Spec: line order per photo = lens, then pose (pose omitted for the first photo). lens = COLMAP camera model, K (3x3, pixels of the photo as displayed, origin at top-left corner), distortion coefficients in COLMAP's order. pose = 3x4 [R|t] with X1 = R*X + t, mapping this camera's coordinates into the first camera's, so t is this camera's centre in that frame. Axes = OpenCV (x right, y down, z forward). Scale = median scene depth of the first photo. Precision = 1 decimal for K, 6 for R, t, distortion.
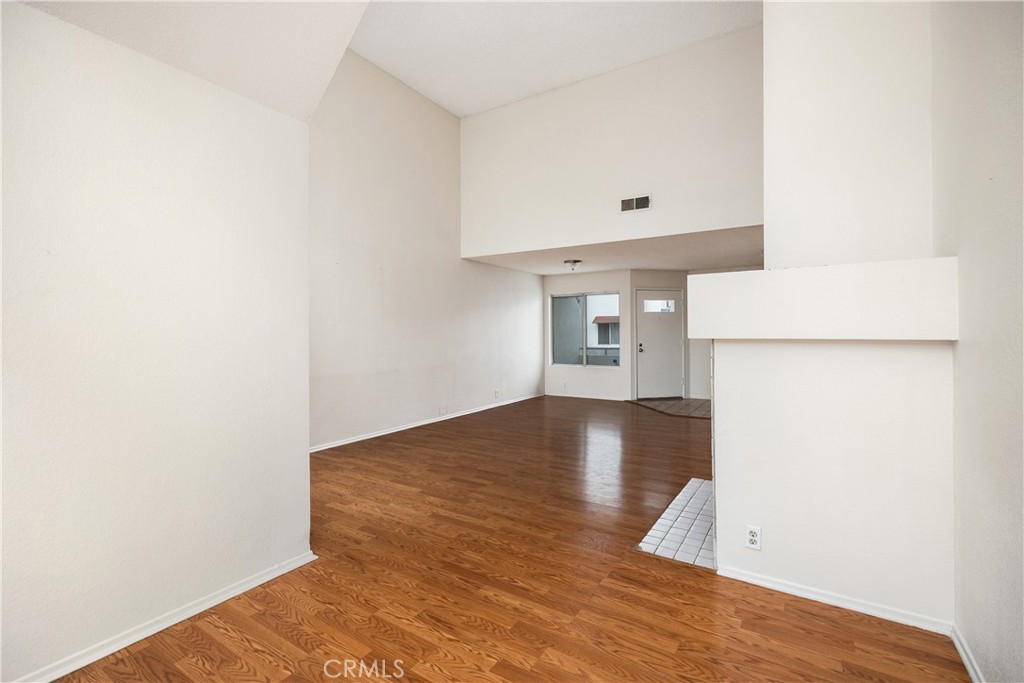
lens RADIAL K [[458.0, 0, 512.1], [0, 458.0, 333.3], [0, 0, 1]] dist [0.002401, 0.000636]
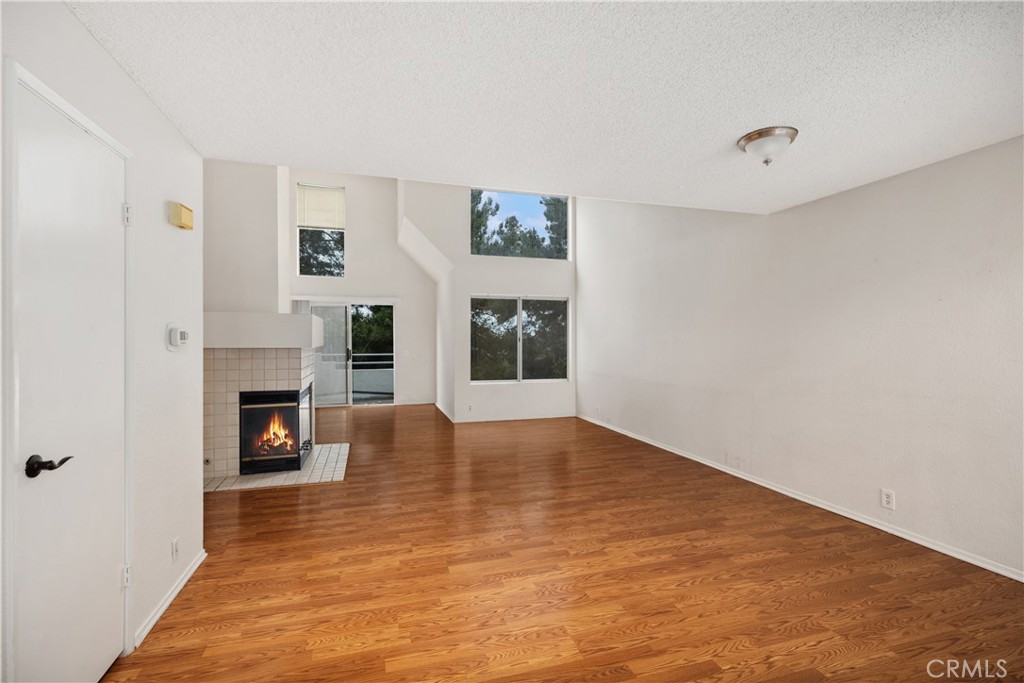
lens RADIAL K [[458.5, 0, 512.0], [0, 458.5, 341.5], [0, 0, 1]] dist [0.000460, 0.000308]
pose [[-0.642527, 0.006939, -0.766232, 0.682887], [0.000777, 0.999964, 0.008404, -0.013304], [0.766263, 0.004805, -0.642509, 1.417151]]
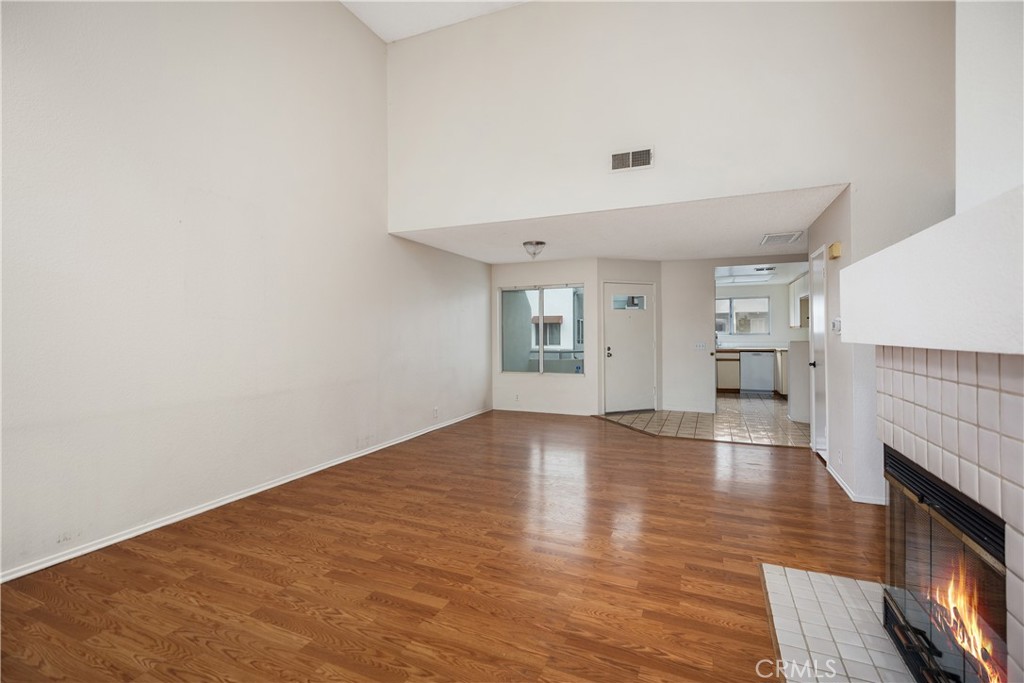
lens RADIAL K [[458.0, 0, 512.1], [0, 458.0, 333.3], [0, 0, 1]] dist [0.002401, 0.000636]
pose [[0.988073, 0.000110, 0.153984, -0.034638], [0.000064, 0.999999, -0.001130, -0.001993], [-0.153984, 0.001126, 0.988073, 0.300548]]
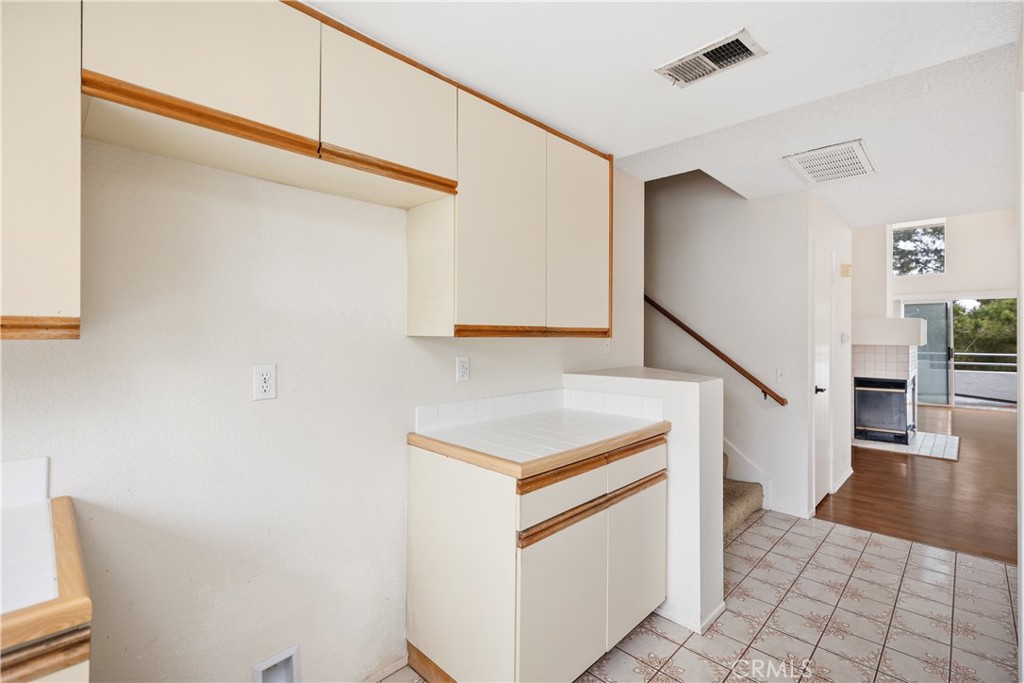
lens RADIAL K [[464.7, 0, 511.0], [0, 464.7, 330.2], [0, 0, 1]] dist [0.001274, 0.000230]
pose [[-0.978518, -0.004320, 0.206114, 0.936111], [-0.004791, 0.999987, -0.001787, -0.023205], [-0.206104, -0.002736, -0.978526, 1.770283]]
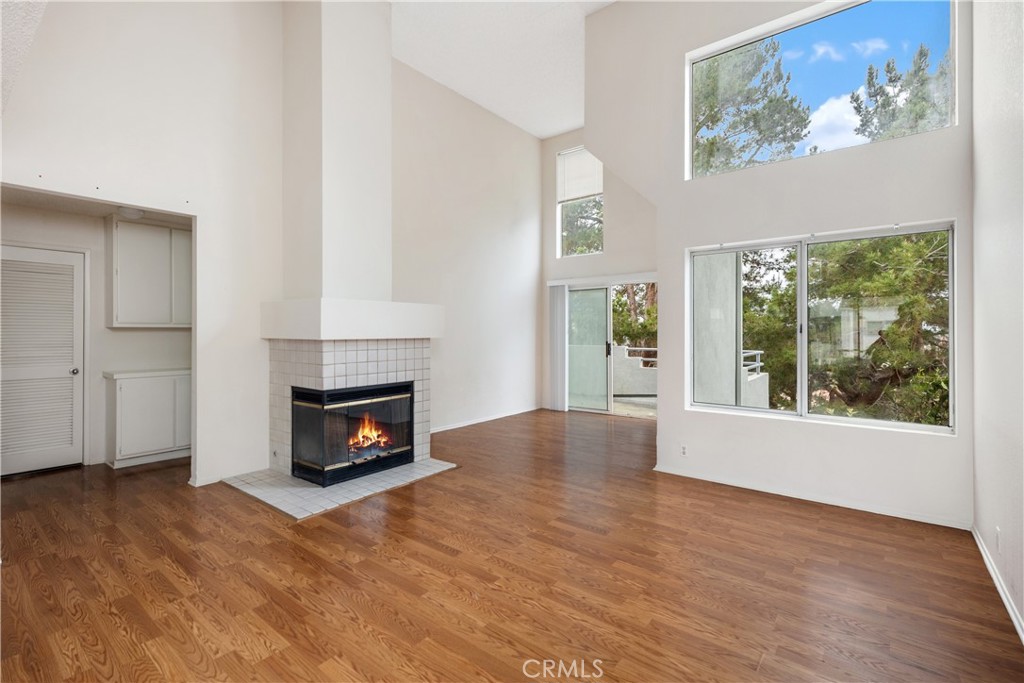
lens RADIAL K [[464.7, 0, 511.0], [0, 464.7, 330.2], [0, 0, 1]] dist [0.001274, 0.000230]
pose [[-0.994475, 0.007046, 0.104736, -0.043794], [0.006719, 0.999971, -0.003473, -0.004825], [-0.104757, -0.002750, -0.994494, 1.254213]]
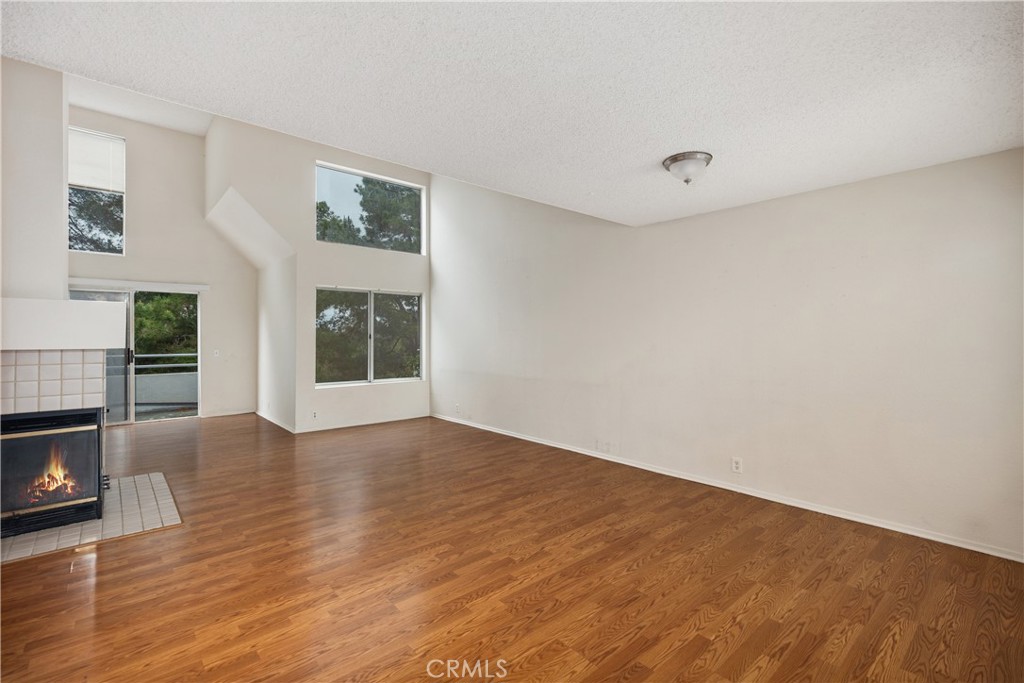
lens RADIAL K [[458.0, 0, 512.1], [0, 458.0, 333.3], [0, 0, 1]] dist [0.002401, 0.000636]
pose [[-0.276255, -0.001795, -0.961083, 0.722489], [-0.000693, 0.999998, -0.001669, -0.014195], [0.961084, 0.000205, -0.276256, 1.273651]]
